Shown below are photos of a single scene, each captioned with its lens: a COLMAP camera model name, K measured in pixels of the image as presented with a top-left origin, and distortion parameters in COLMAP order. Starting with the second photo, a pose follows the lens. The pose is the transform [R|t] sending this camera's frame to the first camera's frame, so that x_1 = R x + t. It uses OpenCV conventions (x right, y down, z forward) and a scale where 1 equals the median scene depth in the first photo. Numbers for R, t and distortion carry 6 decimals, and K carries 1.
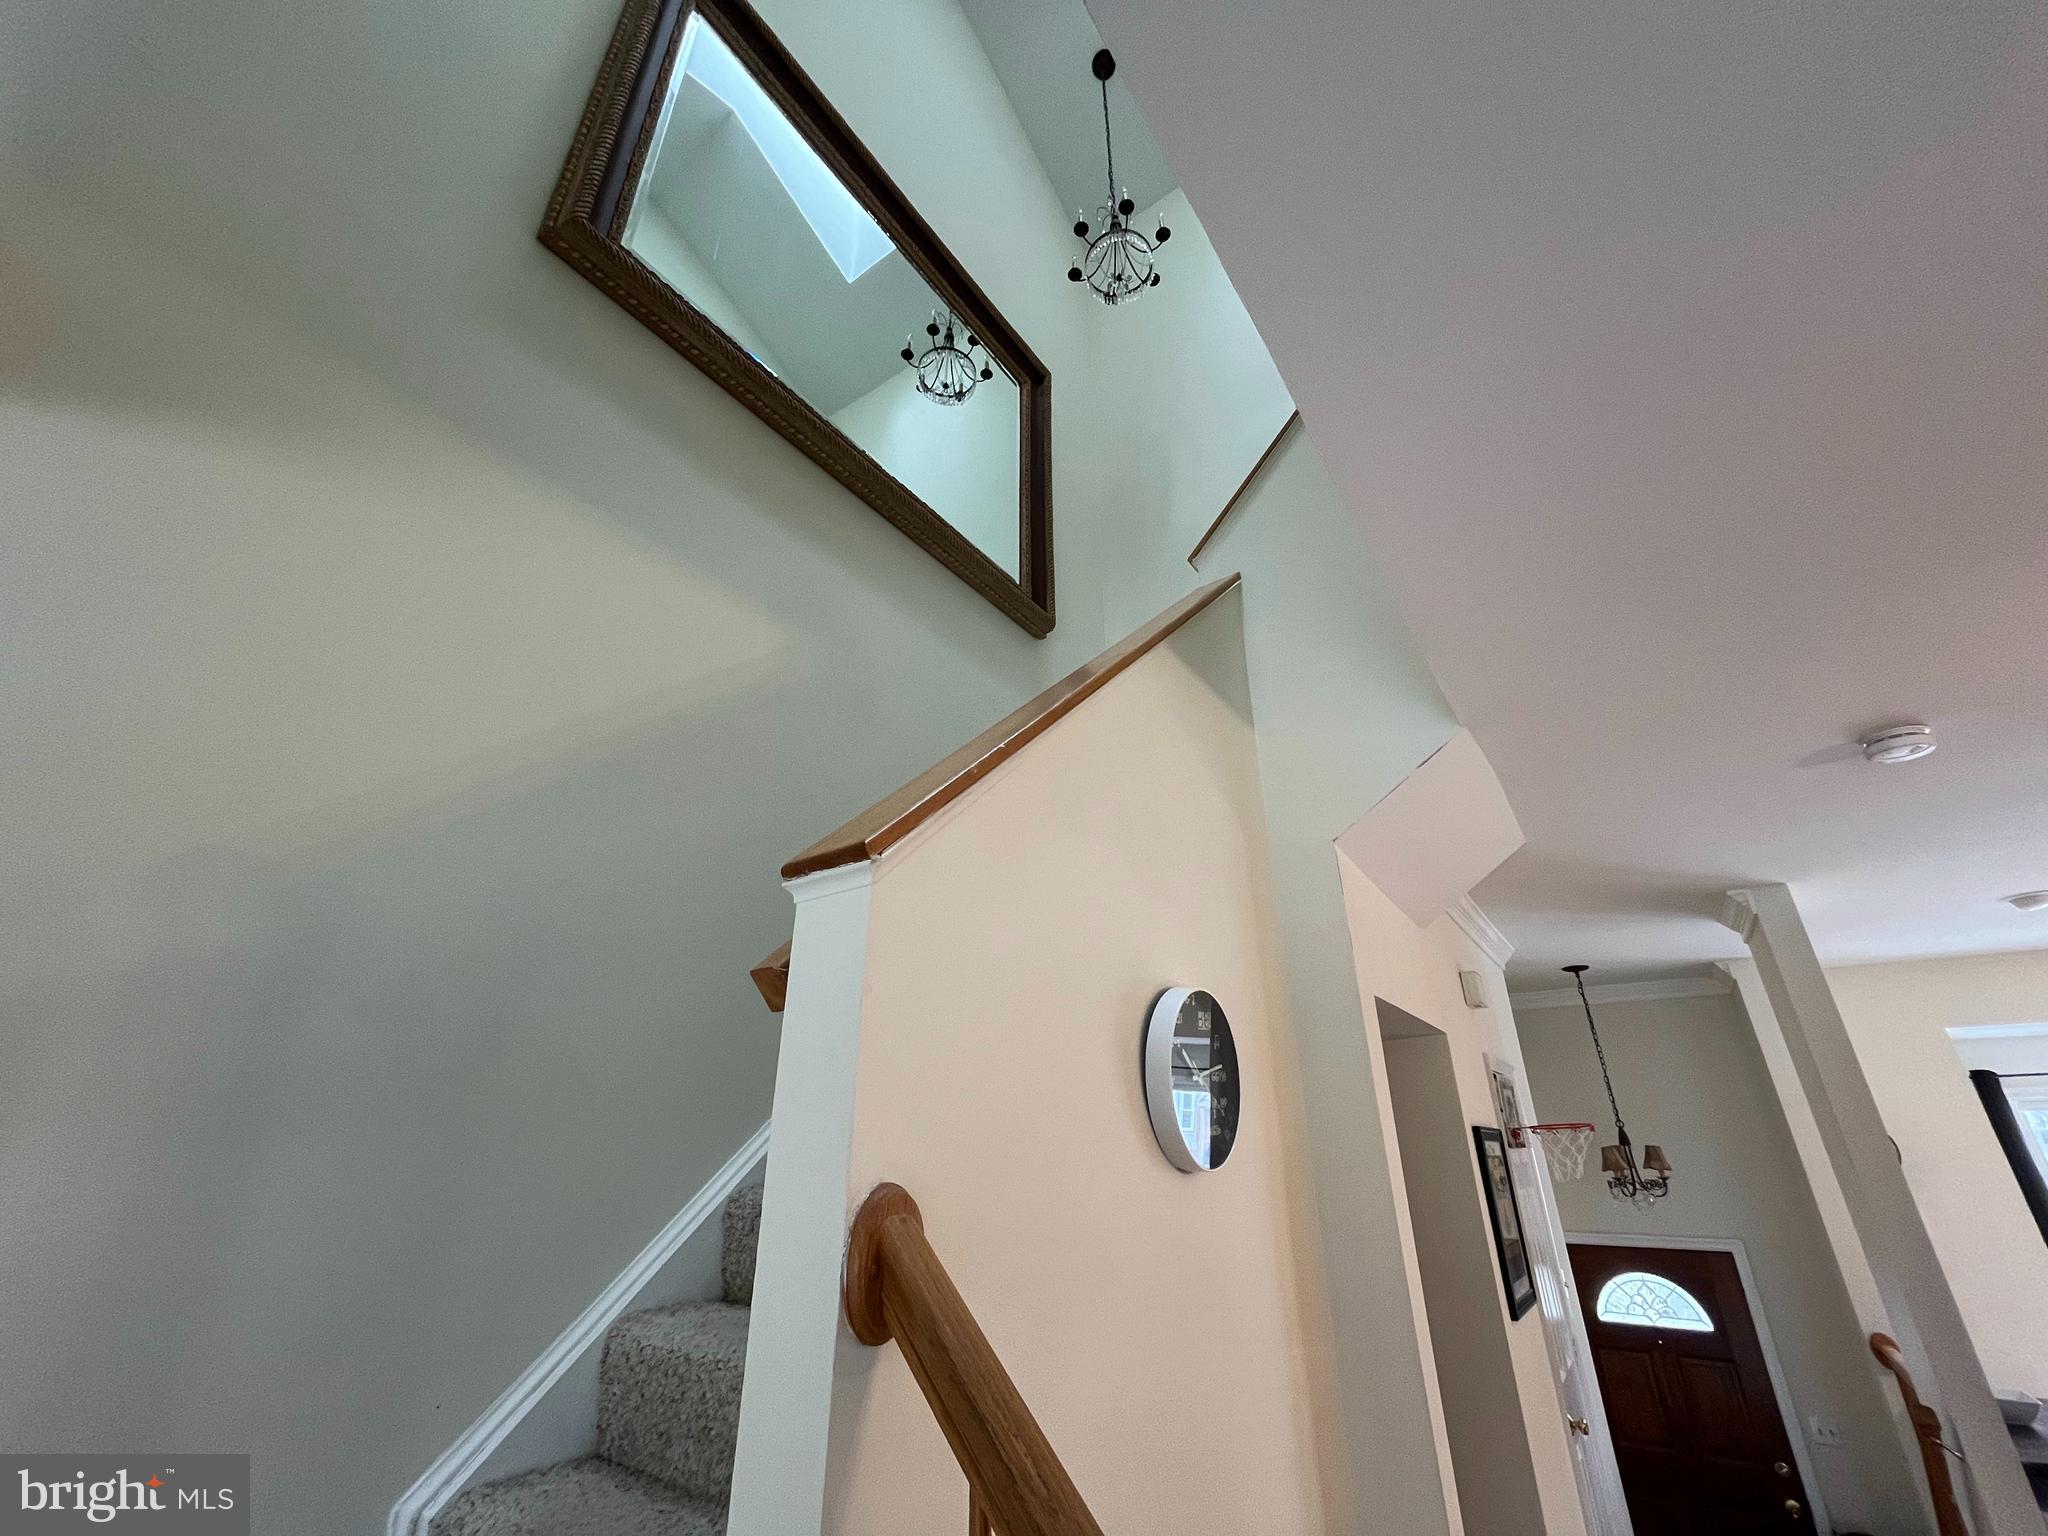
lens RADIAL K [[826.7, 0, 1019.0], [0, 826.7, 770.5], [0, 0, 1]] dist [-0.002533, -0.000156]
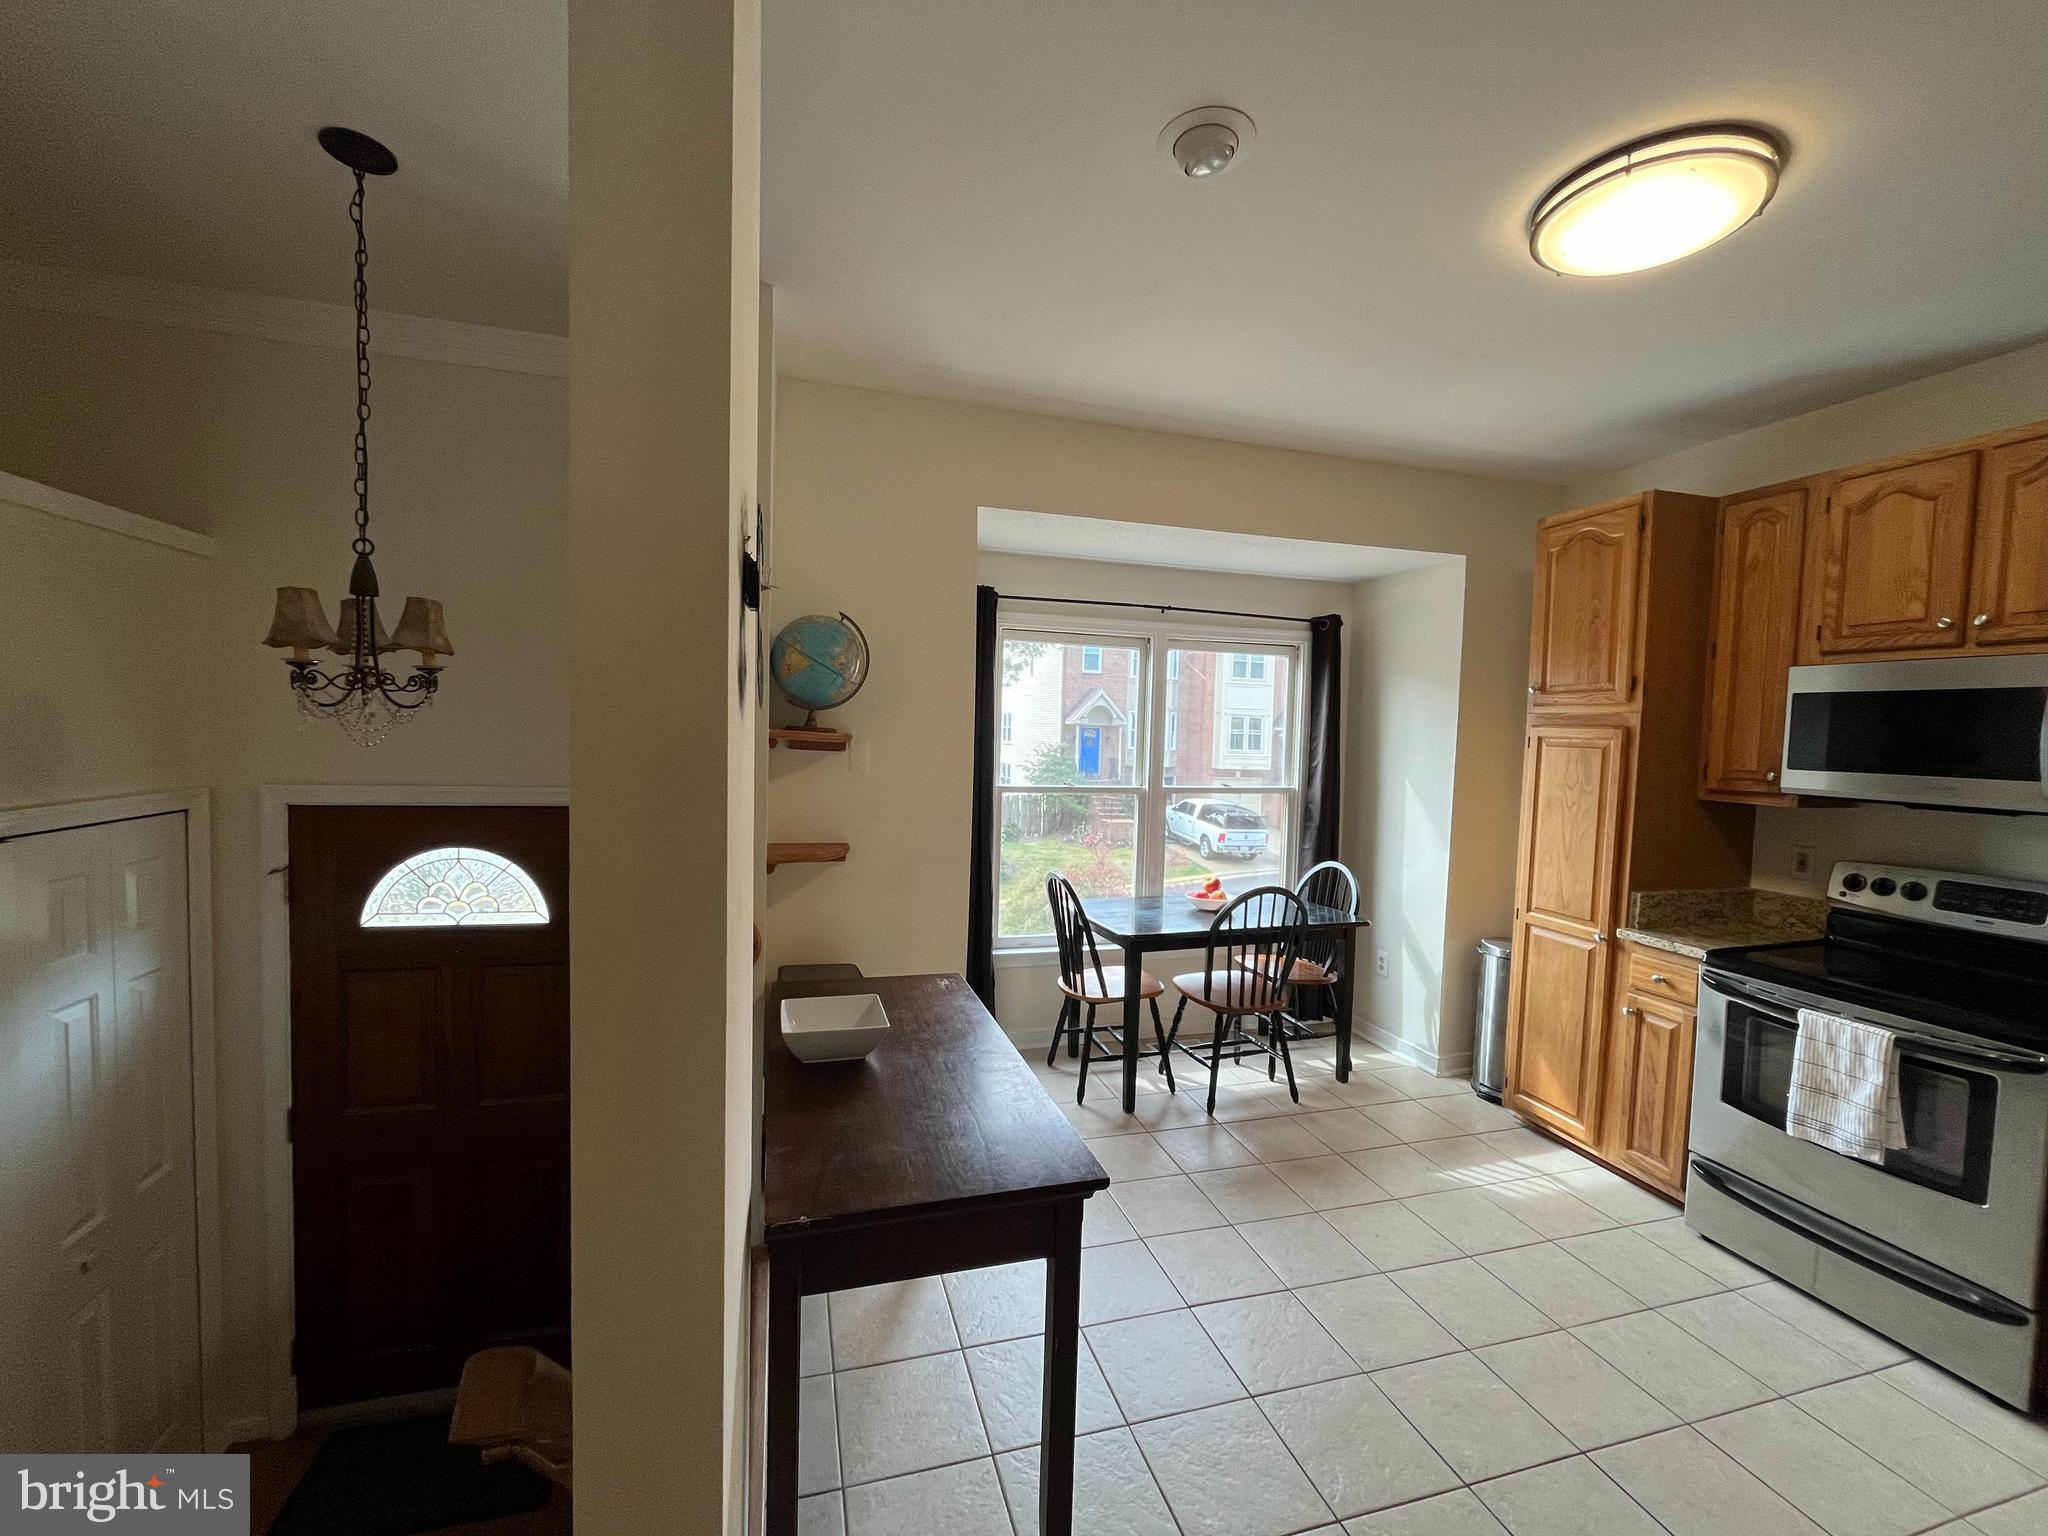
lens RADIAL K [[826.7, 0, 1019.0], [0, 826.7, 770.5], [0, 0, 1]] dist [-0.002533, -0.000156]
pose [[0.621398, -0.021612, 0.783197, 0.693506], [-0.352356, 0.885120, 0.303988, 0.329955], [-0.699793, -0.464862, 0.542396, 0.576257]]
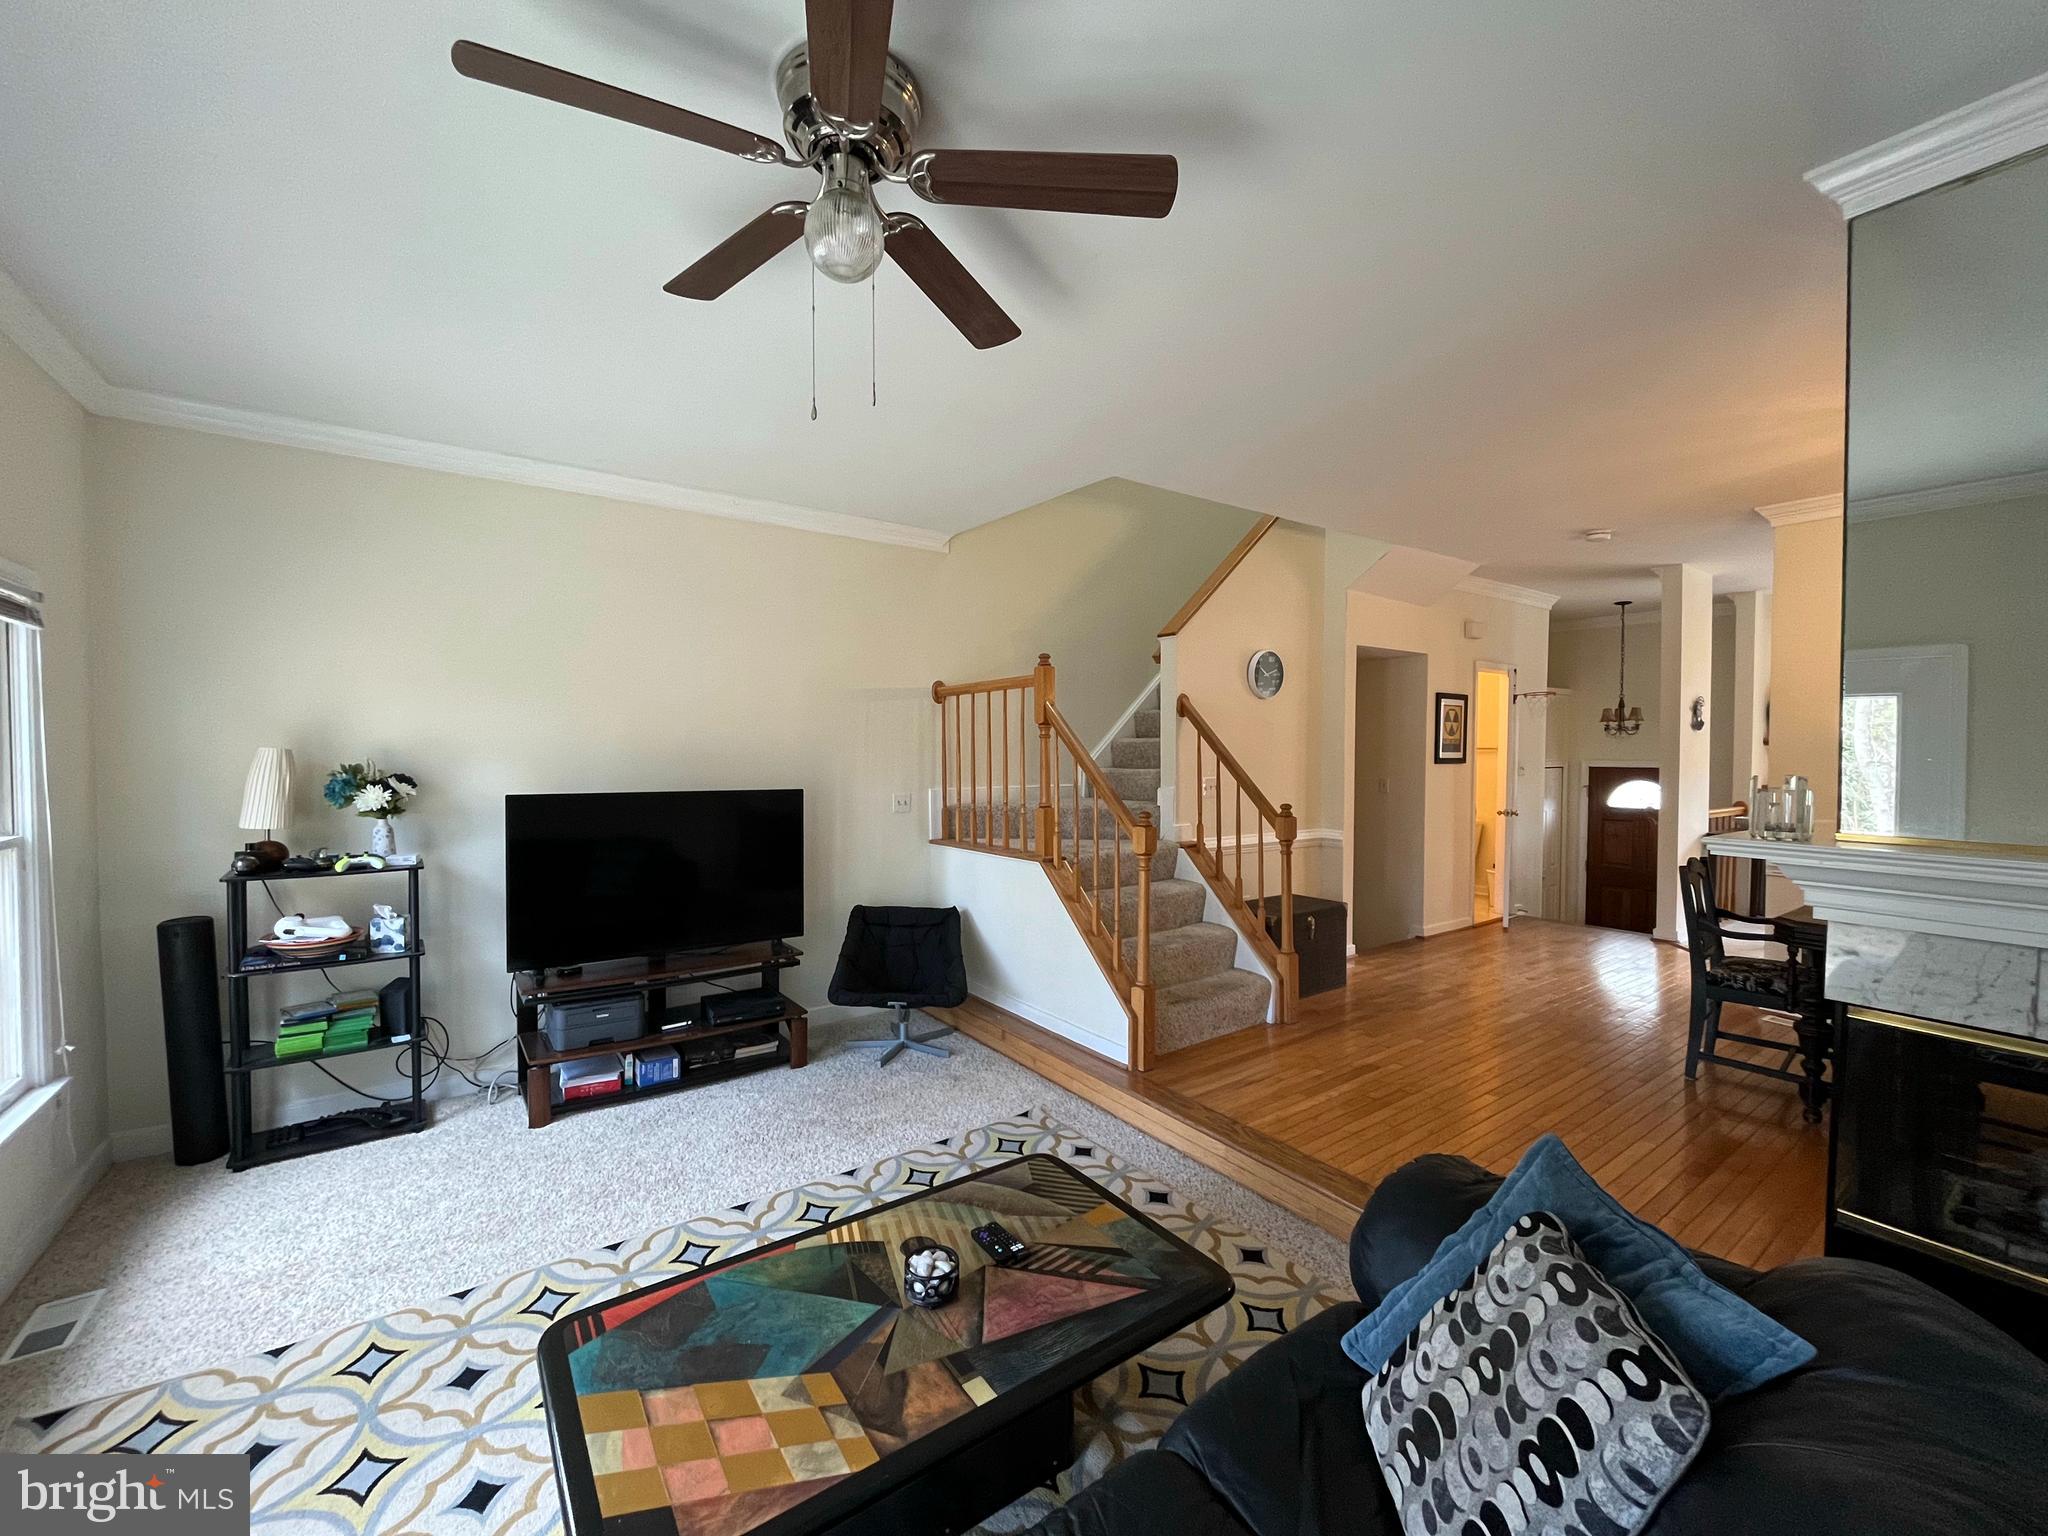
lens RADIAL K [[826.7, 0, 1019.0], [0, 826.7, 770.5], [0, 0, 1]] dist [-0.002533, -0.000156]
pose [[0.946177, 0.009012, -0.323524, 0.133180], [0.134470, 0.898304, 0.418292, -0.338932], [0.294392, -0.439282, 0.848743, -0.955917]]
